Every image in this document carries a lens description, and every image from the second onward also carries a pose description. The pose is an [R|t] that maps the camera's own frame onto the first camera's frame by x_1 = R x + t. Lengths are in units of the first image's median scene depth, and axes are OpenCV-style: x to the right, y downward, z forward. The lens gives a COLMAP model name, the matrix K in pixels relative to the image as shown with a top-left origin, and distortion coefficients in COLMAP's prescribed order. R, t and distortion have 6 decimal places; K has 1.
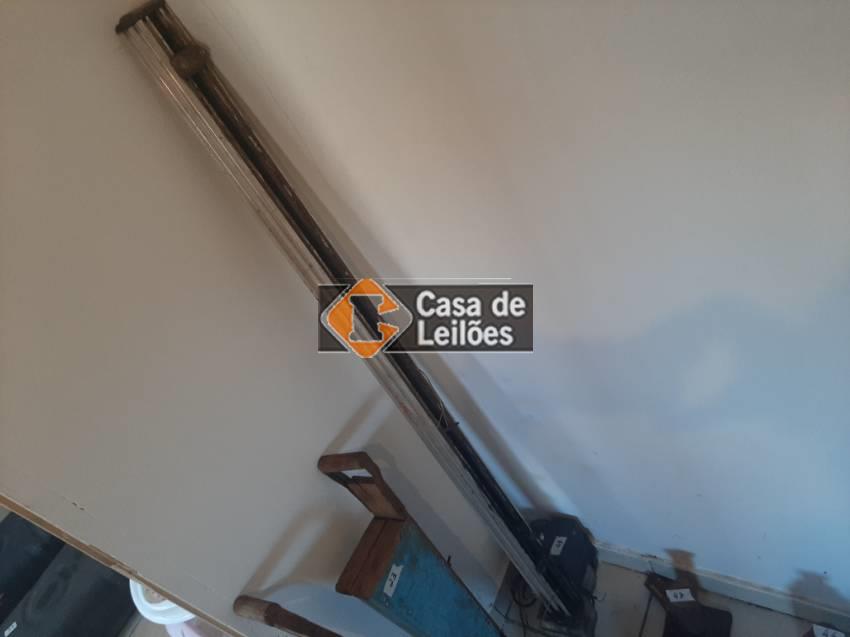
lens RADIAL K [[676.3, 0, 425.0], [0, 676.3, 318.5], [0, 0, 1]] dist [0.003395, -0.058073]
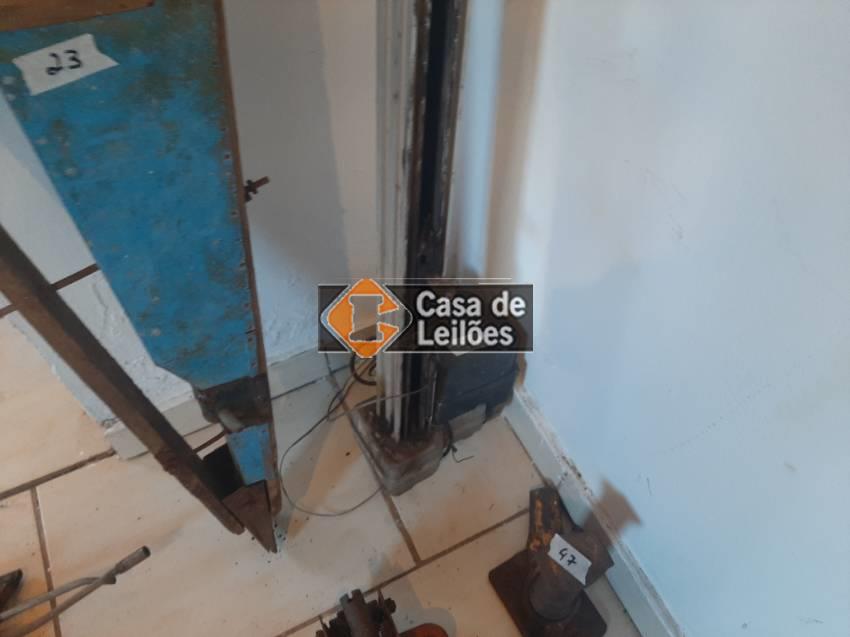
lens RADIAL K [[653.7, 0, 425.0], [0, 653.7, 318.5], [0, 0, 1]] dist [-0.032417, -0.007784]
pose [[0.735792, 0.675434, 0.048982, 0.156301], [-0.655450, 0.692101, 0.302295, 0.218374], [0.170280, -0.254531, 0.951955, 0.587624]]
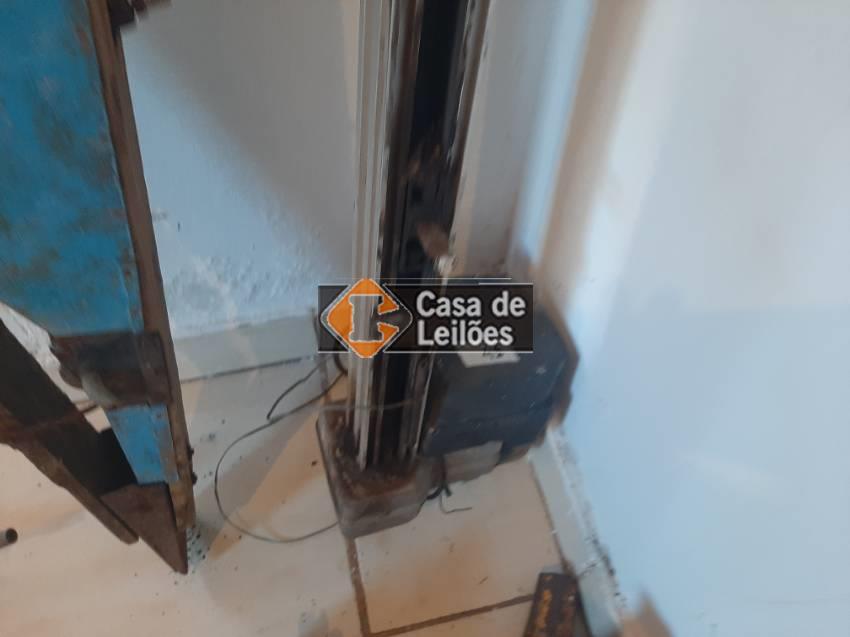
lens RADIAL K [[626.4, 0, 432.1], [0, 626.4, 320.9], [0, 0, 1]] dist [0.000248, -0.046186]
pose [[0.586947, 0.809285, -0.023476, 0.203431], [-0.743688, 0.550380, 0.379486, 0.255914], [0.320033, -0.205280, 0.924899, 0.791014]]
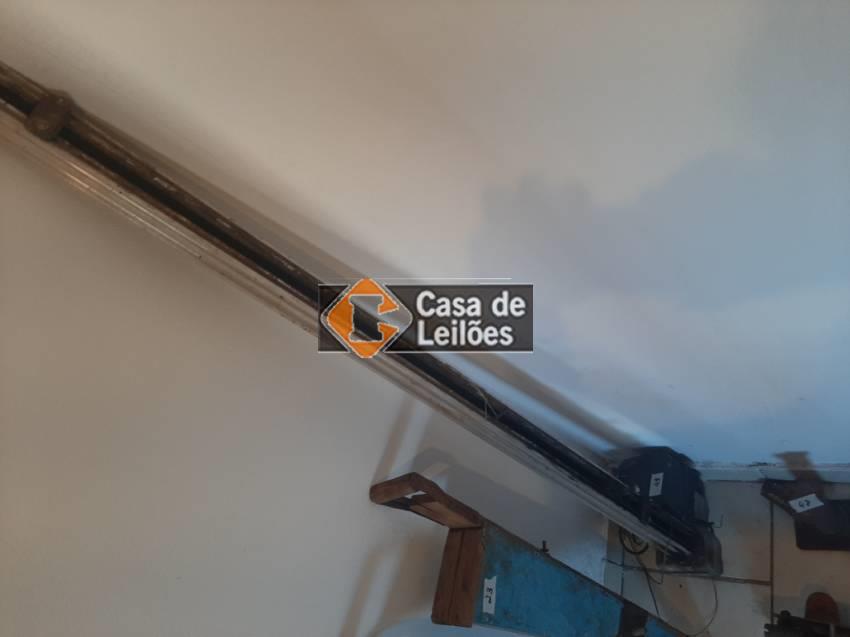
lens RADIAL K [[676.3, 0, 425.0], [0, 676.3, 318.5], [0, 0, 1]] dist [0.003395, -0.058073]
pose [[0.948892, -0.307292, -0.071938, 0.042750], [0.312656, 0.946355, 0.081600, -0.052083], [0.043004, -0.099921, 0.994066, 0.130574]]
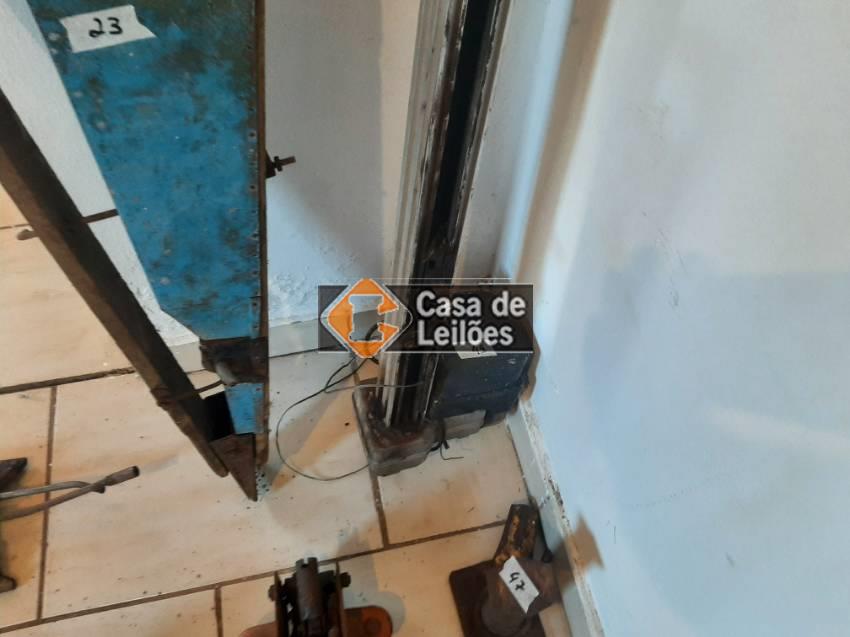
lens RADIAL K [[676.3, 0, 425.0], [0, 676.3, 318.5], [0, 0, 1]] dist [0.003395, -0.058073]
pose [[0.574055, 0.818650, 0.016527, 0.170618], [-0.748354, 0.516357, 0.416343, 0.151236], [0.332305, -0.251372, 0.909058, 0.588503]]
